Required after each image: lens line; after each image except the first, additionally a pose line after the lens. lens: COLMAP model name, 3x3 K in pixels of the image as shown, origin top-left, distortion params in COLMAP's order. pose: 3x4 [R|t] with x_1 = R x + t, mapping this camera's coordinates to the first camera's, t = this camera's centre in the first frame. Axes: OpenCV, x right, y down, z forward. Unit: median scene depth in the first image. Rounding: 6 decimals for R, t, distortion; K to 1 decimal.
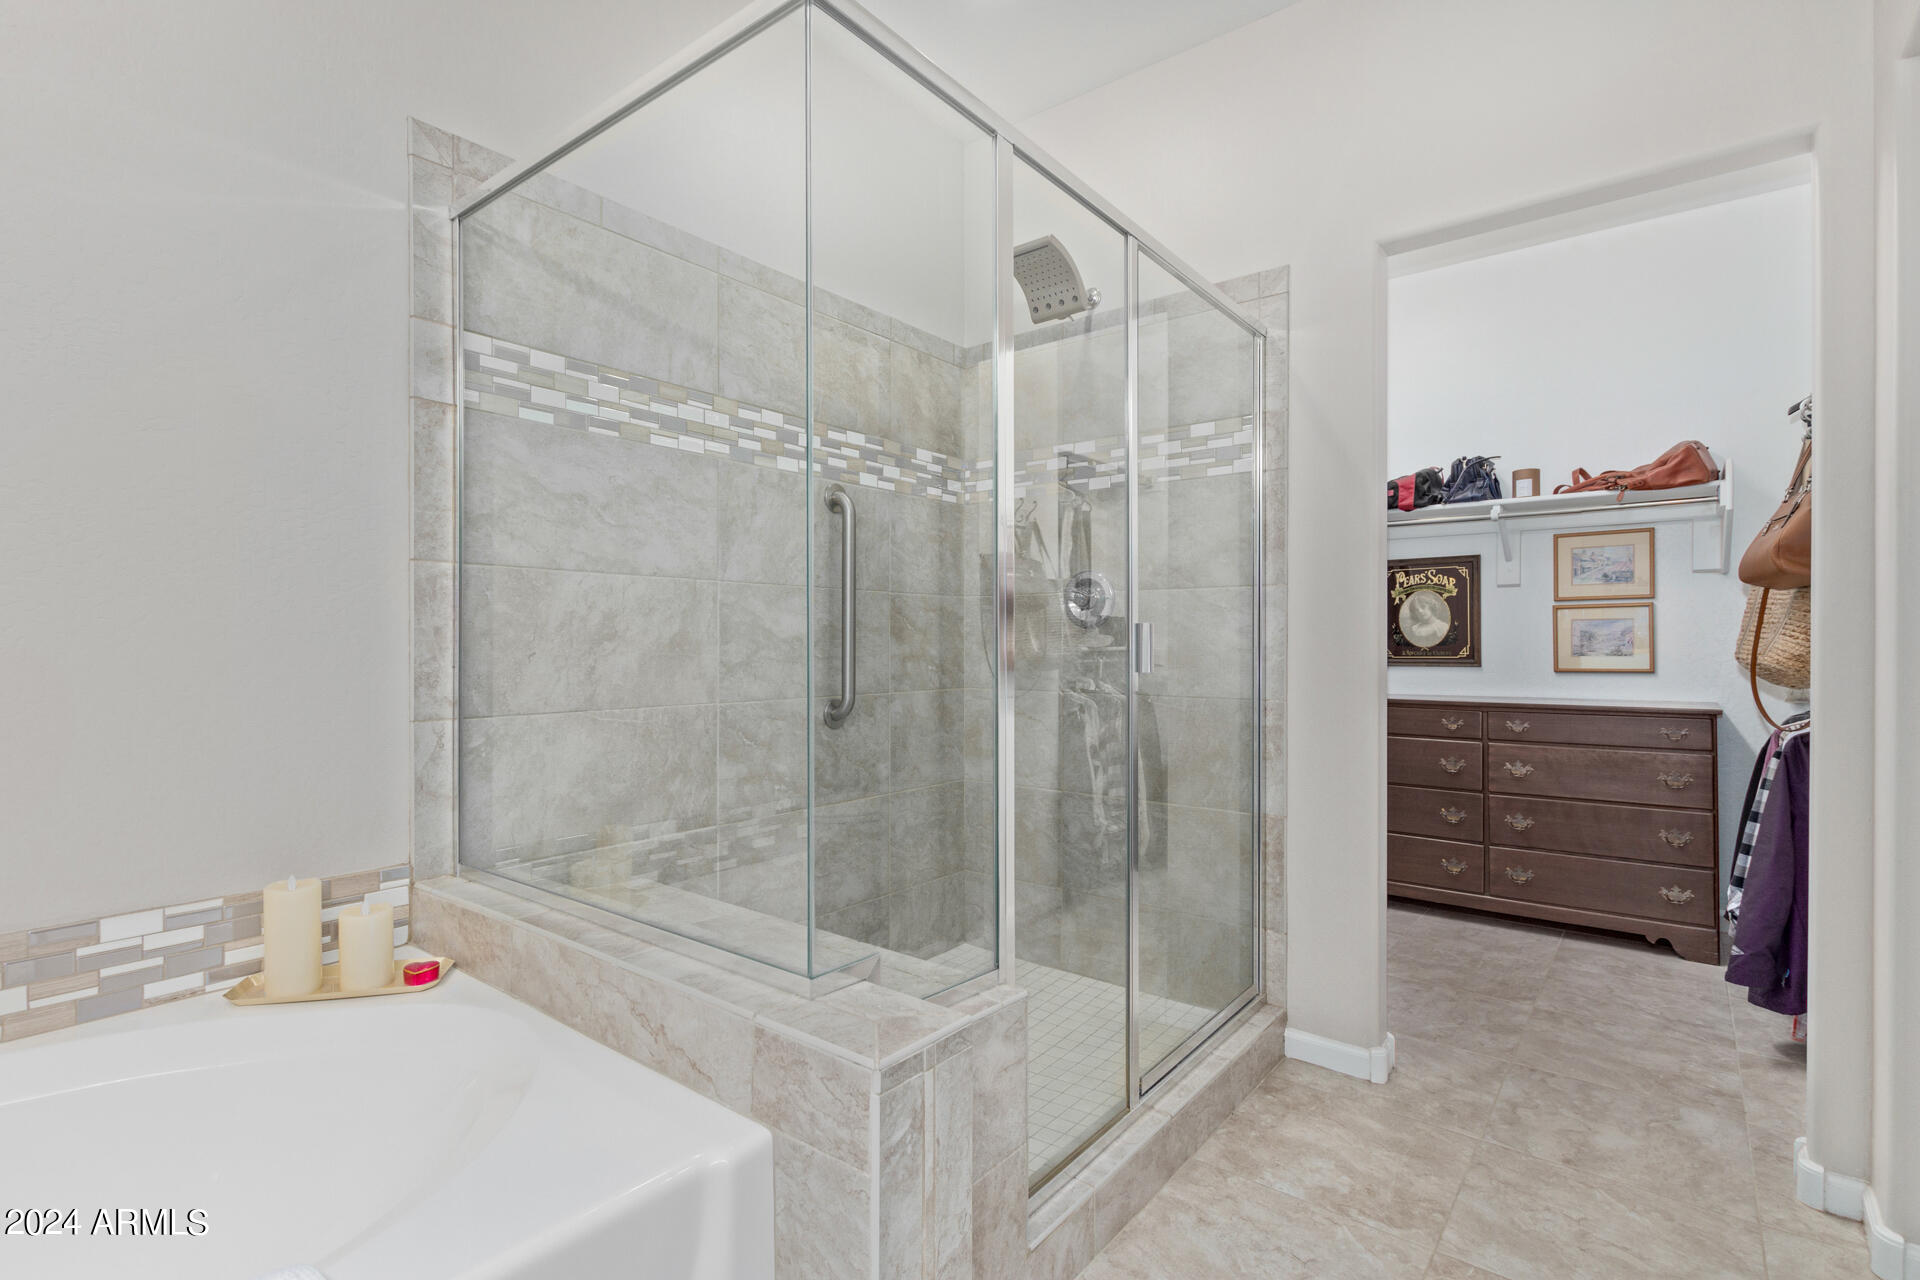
lens RADIAL K [[889.8, 0, 954.0], [0, 889.8, 648.1], [0, 0, 1]] dist [0.009901, -0.000040]
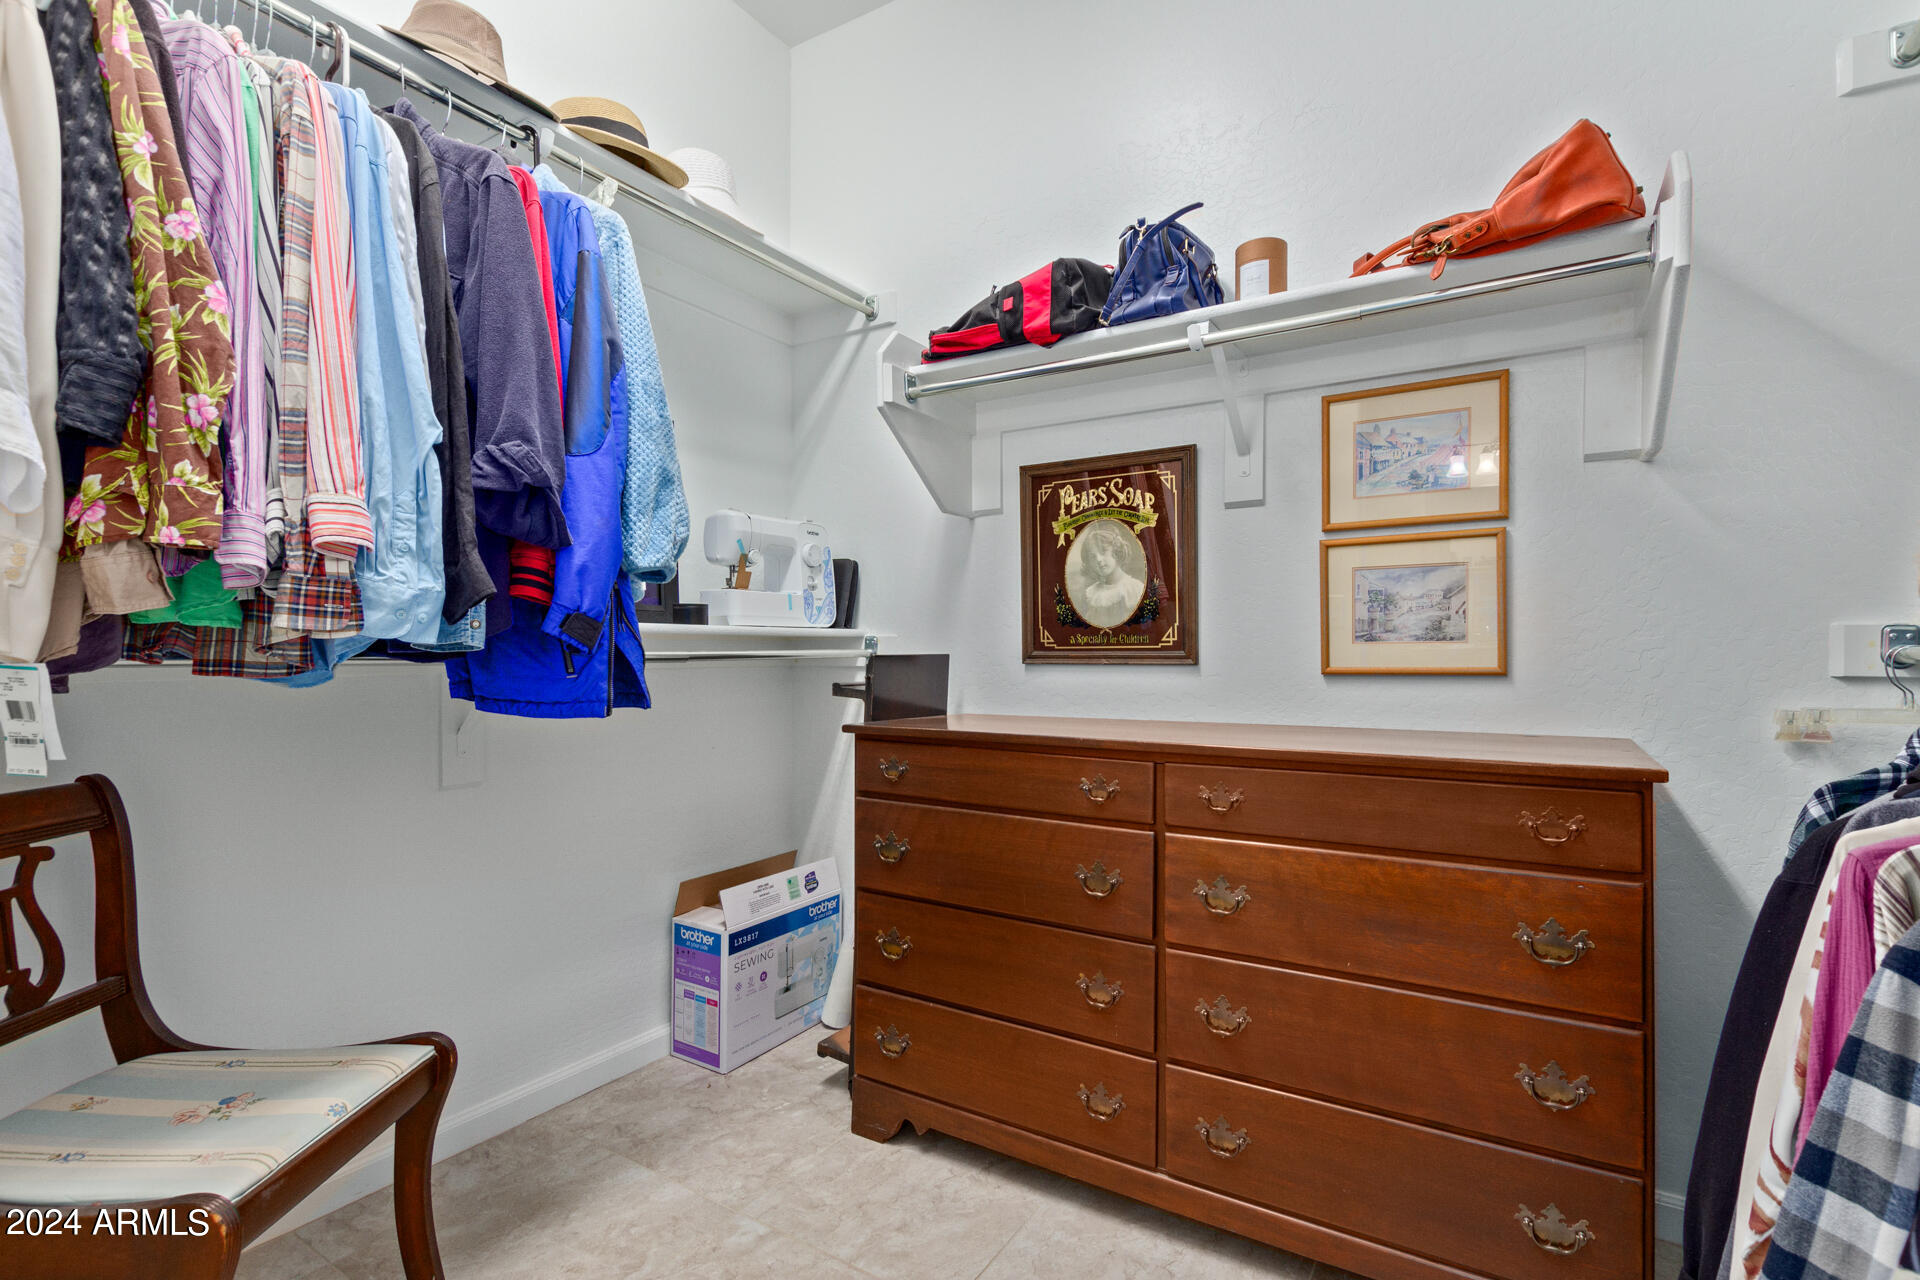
lens RADIAL K [[889.8, 0, 963.6], [0, 889.8, 660.0], [0, 0, 1]] dist [0.009901, -0.000040]
pose [[0.993214, 0.001503, 0.116291, 0.394654], [-0.002341, 0.999972, 0.007067, 0.014808], [-0.116277, -0.007292, 0.993190, 0.503858]]
